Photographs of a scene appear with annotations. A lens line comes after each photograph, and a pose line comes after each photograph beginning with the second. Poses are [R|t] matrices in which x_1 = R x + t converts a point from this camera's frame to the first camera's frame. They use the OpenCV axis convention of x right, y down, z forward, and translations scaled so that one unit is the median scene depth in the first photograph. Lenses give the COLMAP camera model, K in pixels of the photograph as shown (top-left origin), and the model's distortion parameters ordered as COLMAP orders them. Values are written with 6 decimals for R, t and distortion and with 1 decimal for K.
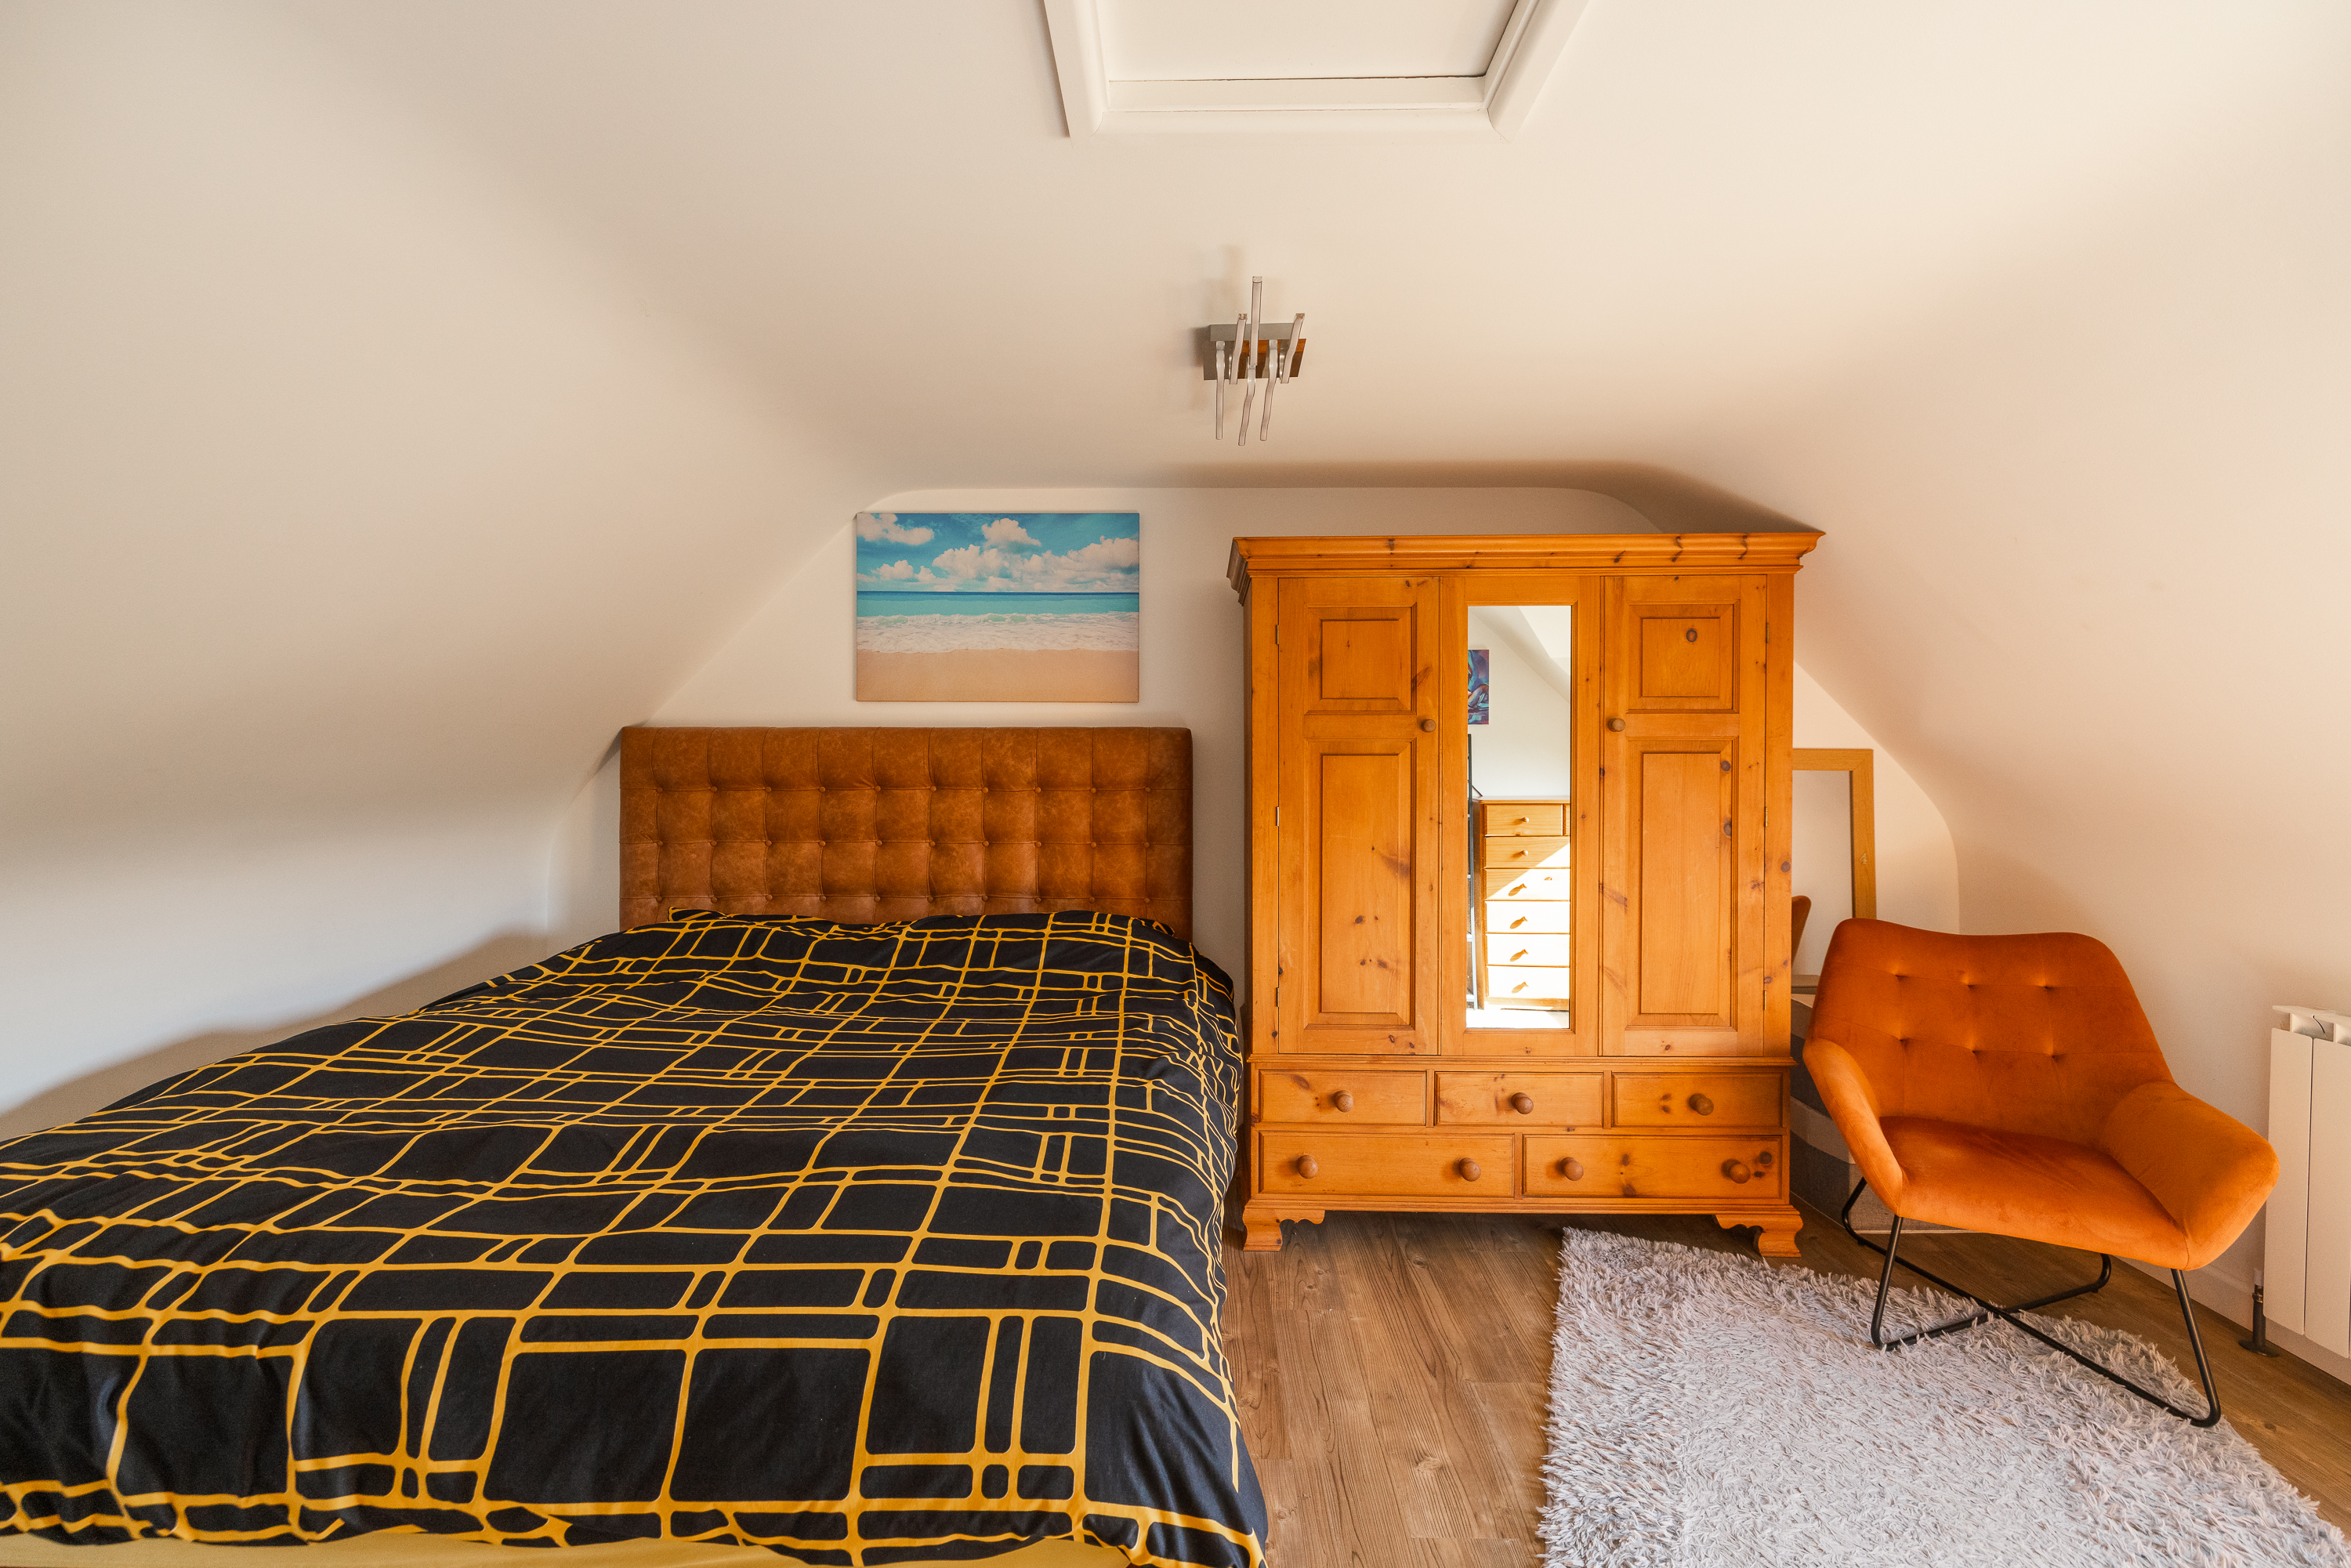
lens RADIAL K [[1028.4, 0, 1174.3], [0, 1028.4, 767.9], [0, 0, 1]] dist [-0.000081, -0.000194]
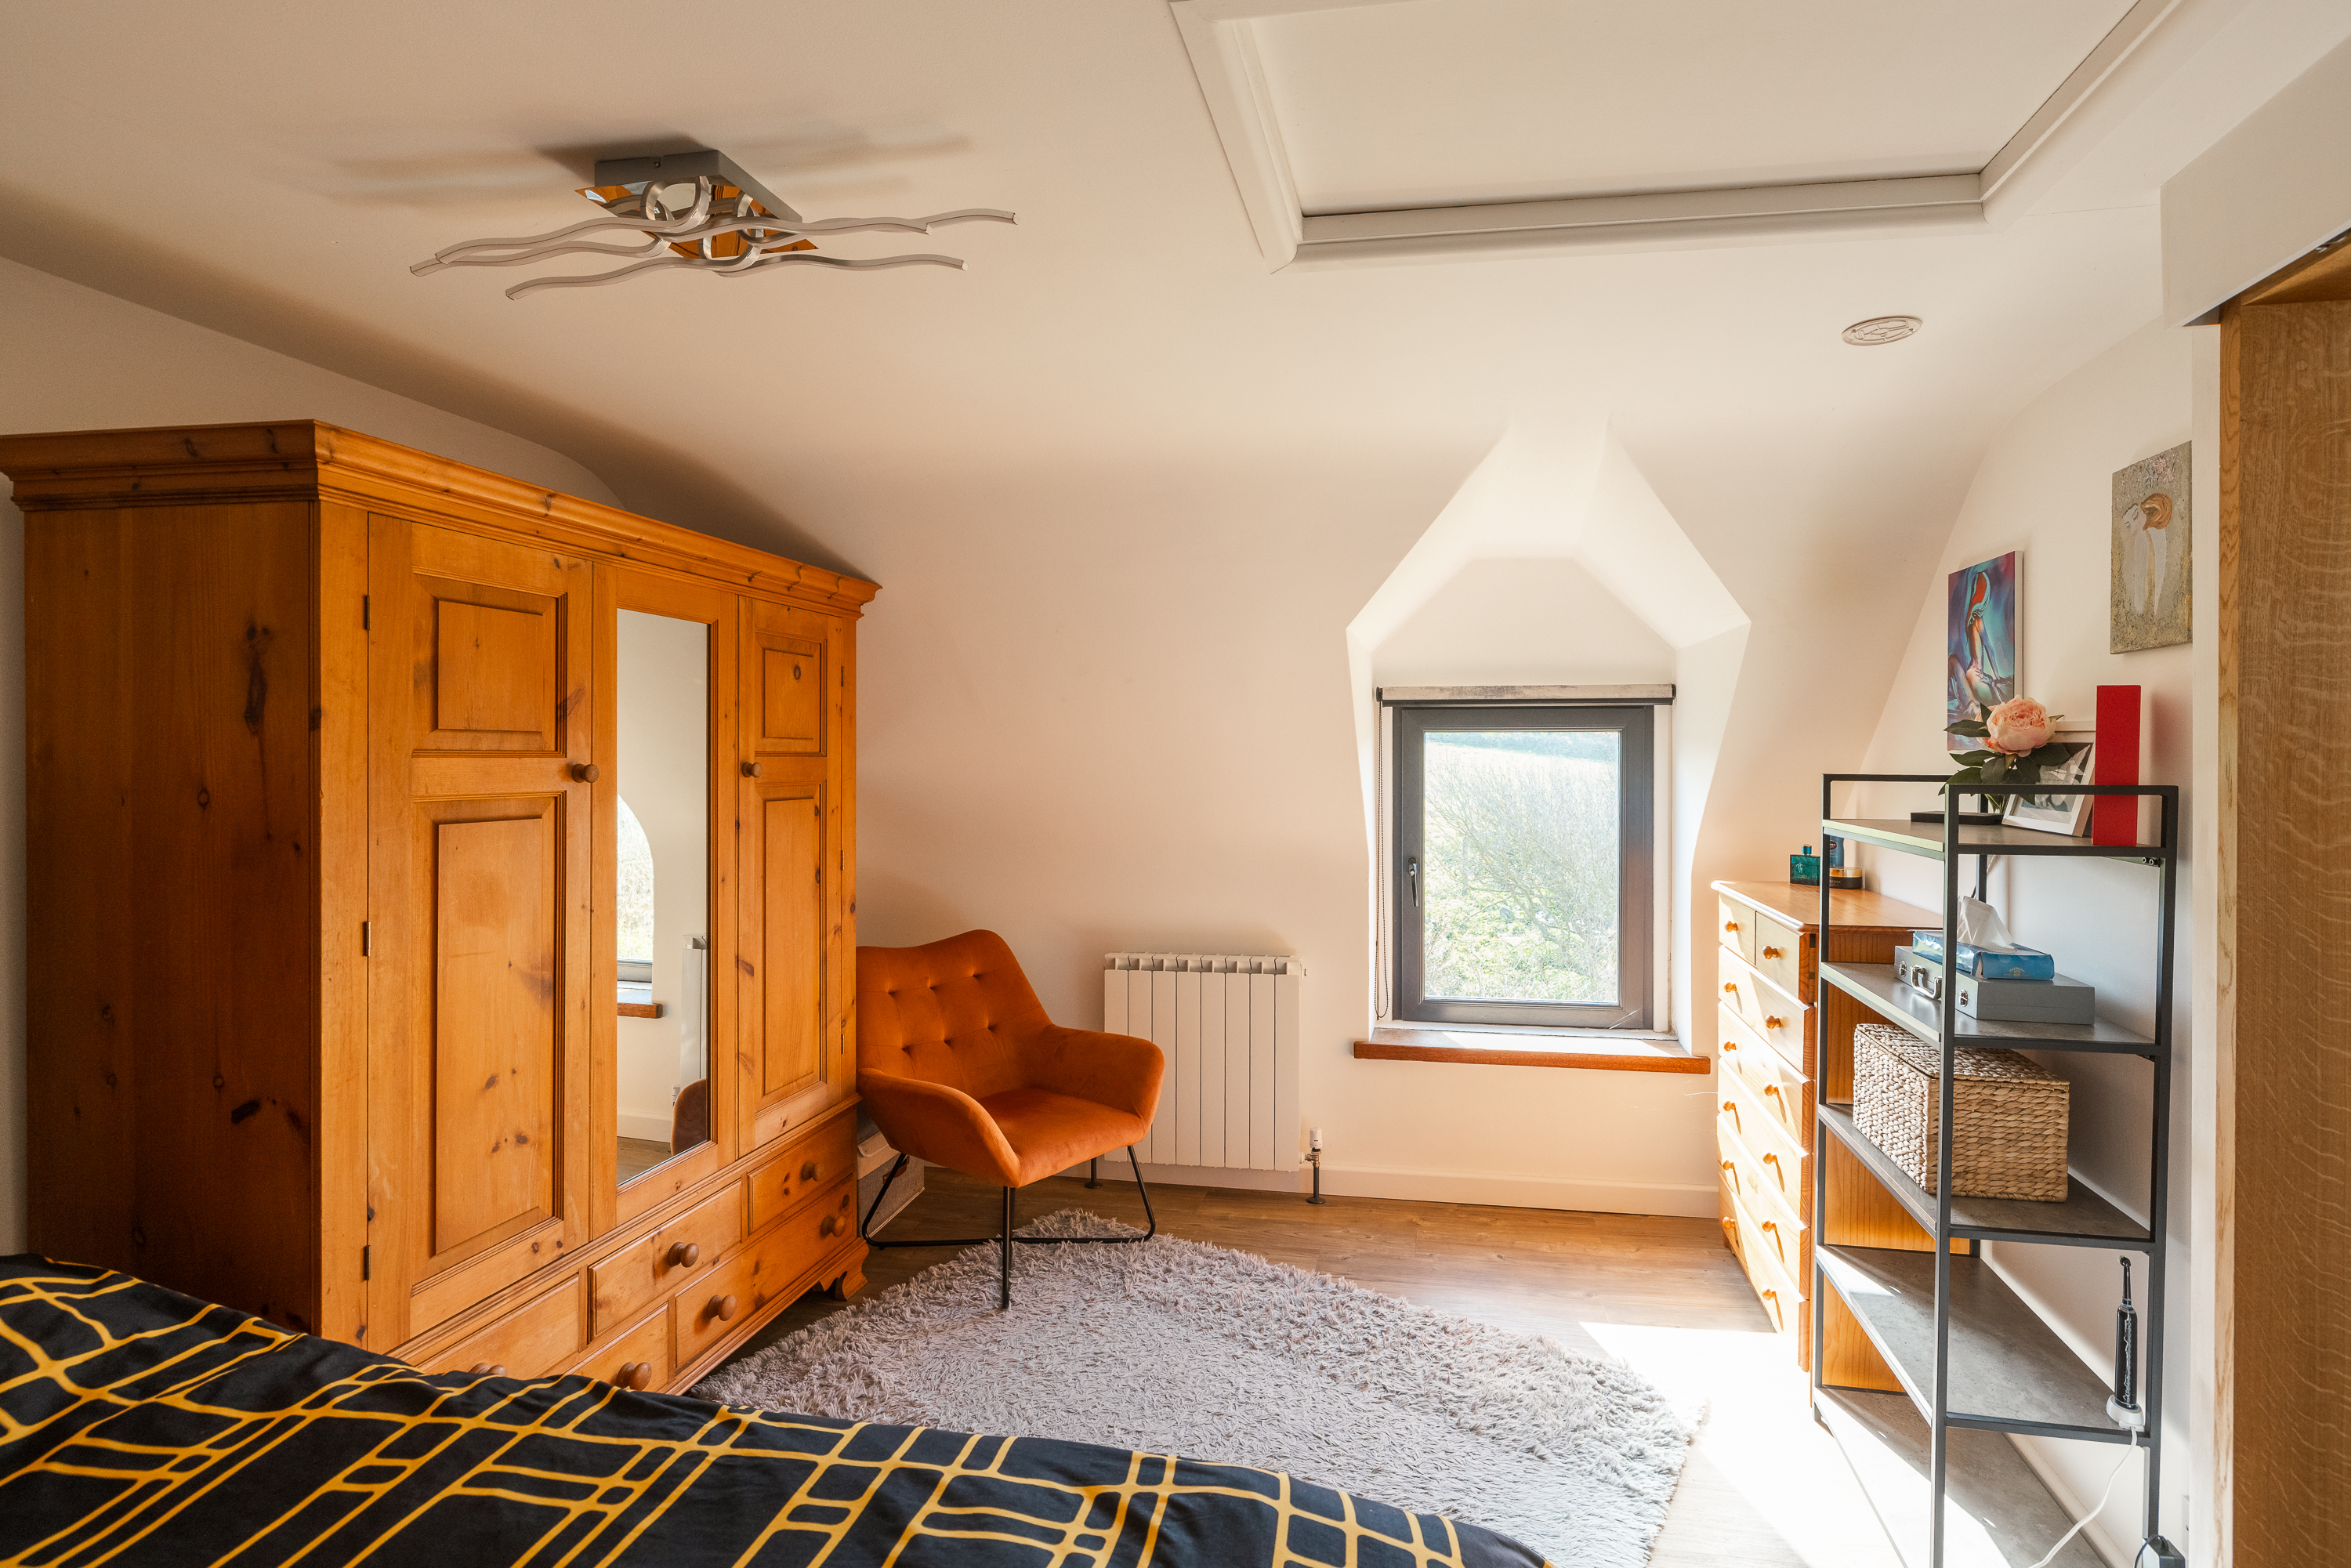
lens RADIAL K [[1184.8, 0, 1178.3], [0, 1184.8, 757.5], [0, 0, 1]] dist [0.013689, -0.000377]
pose [[0.140235, -0.006889, 0.990094, -0.506914], [0.007088, 0.999957, 0.005953, -0.055218], [-0.990093, 0.006183, 0.140278, 0.502269]]
